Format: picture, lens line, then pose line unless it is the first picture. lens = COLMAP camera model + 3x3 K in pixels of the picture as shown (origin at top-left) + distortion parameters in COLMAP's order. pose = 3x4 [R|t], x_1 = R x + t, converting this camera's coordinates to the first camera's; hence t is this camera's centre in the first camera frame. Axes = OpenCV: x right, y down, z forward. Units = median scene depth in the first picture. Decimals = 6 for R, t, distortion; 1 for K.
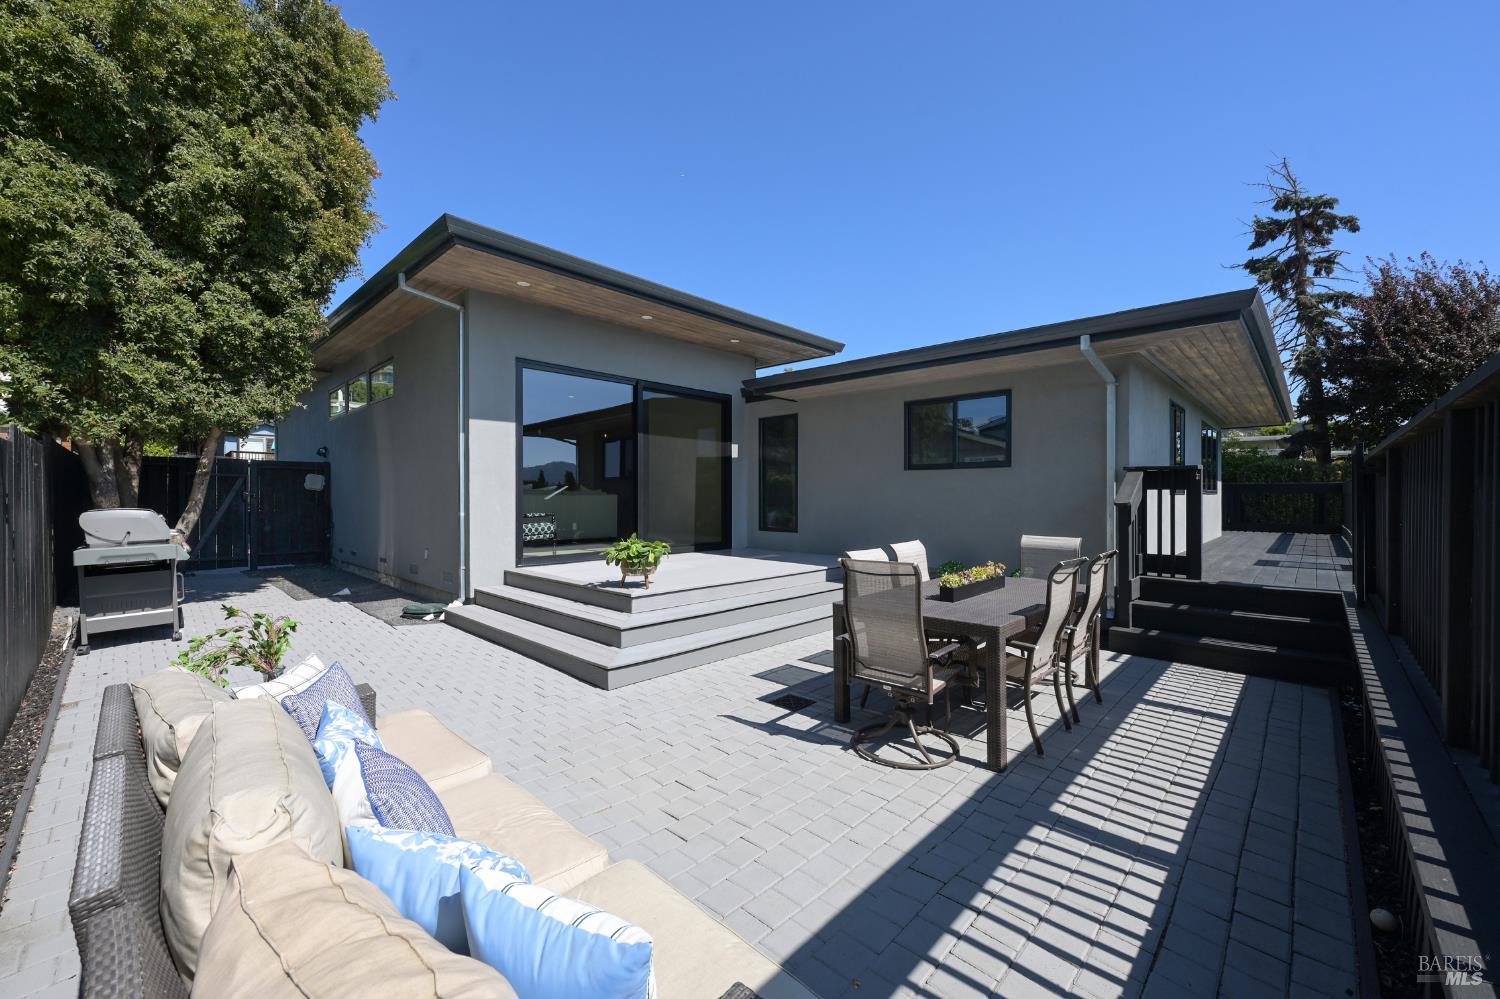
lens RADIAL K [[598.8, 0, 750.0], [0, 598.8, 499.5], [0, 0, 1]] dist [-0.001425, -0.000057]
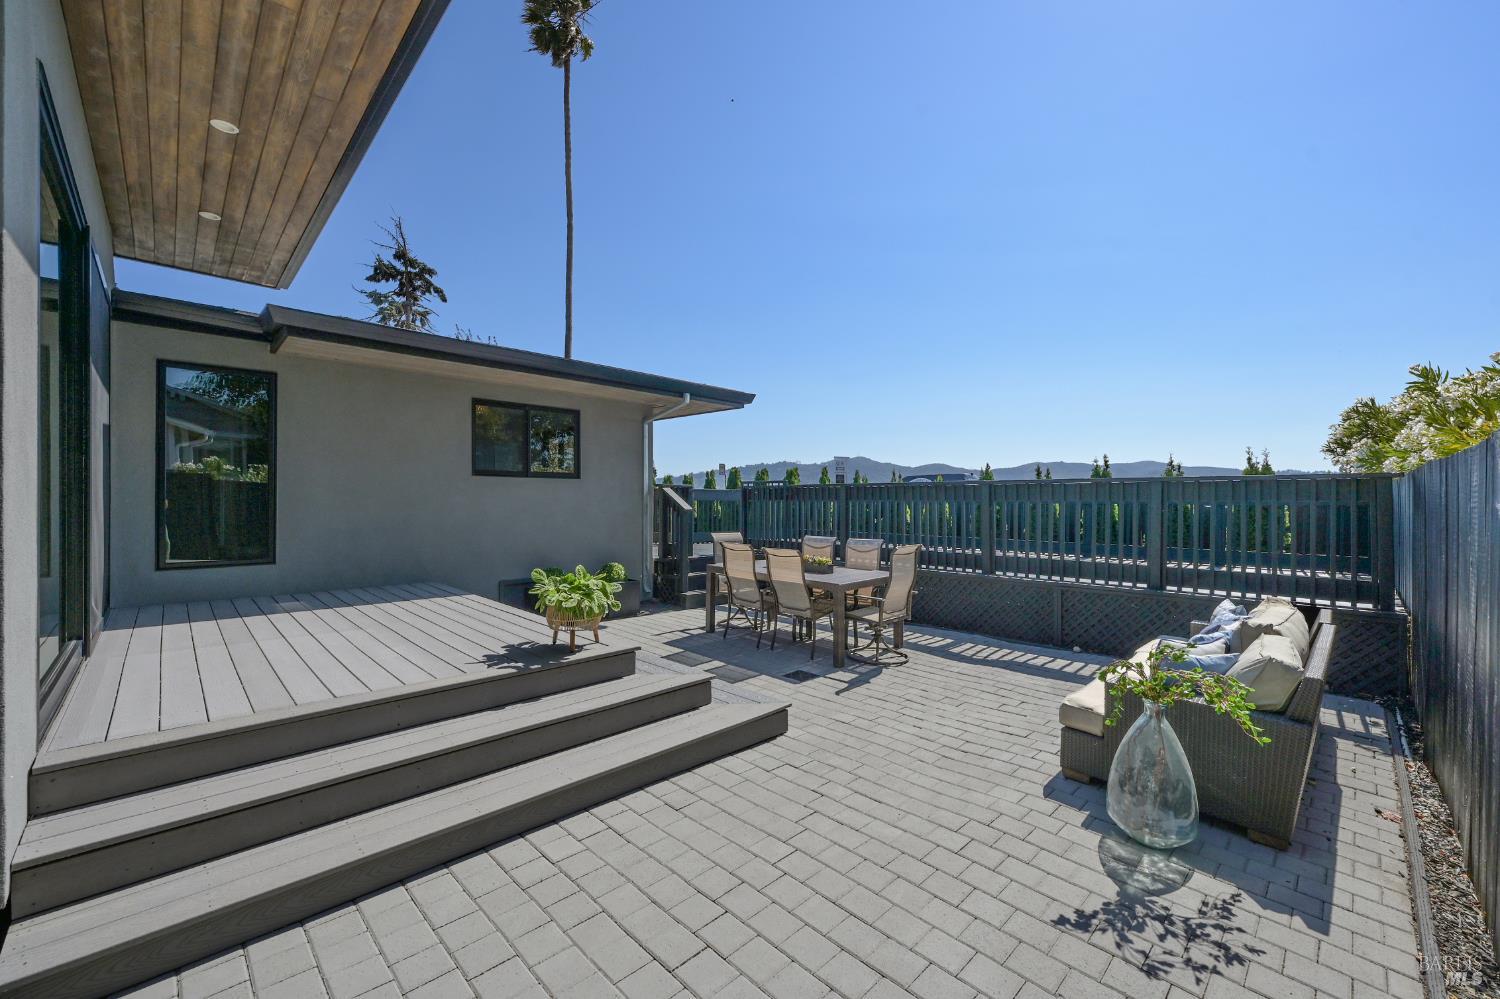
lens RADIAL K [[598.8, 0, 750.0], [0, 598.8, 499.5], [0, 0, 1]] dist [-0.001425, -0.000057]
pose [[0.029563, -0.000290, 0.999563, -0.619140], [0.000691, 1.000000, 0.000270, -0.012514], [-0.999563, 0.000682, 0.029564, 0.569913]]
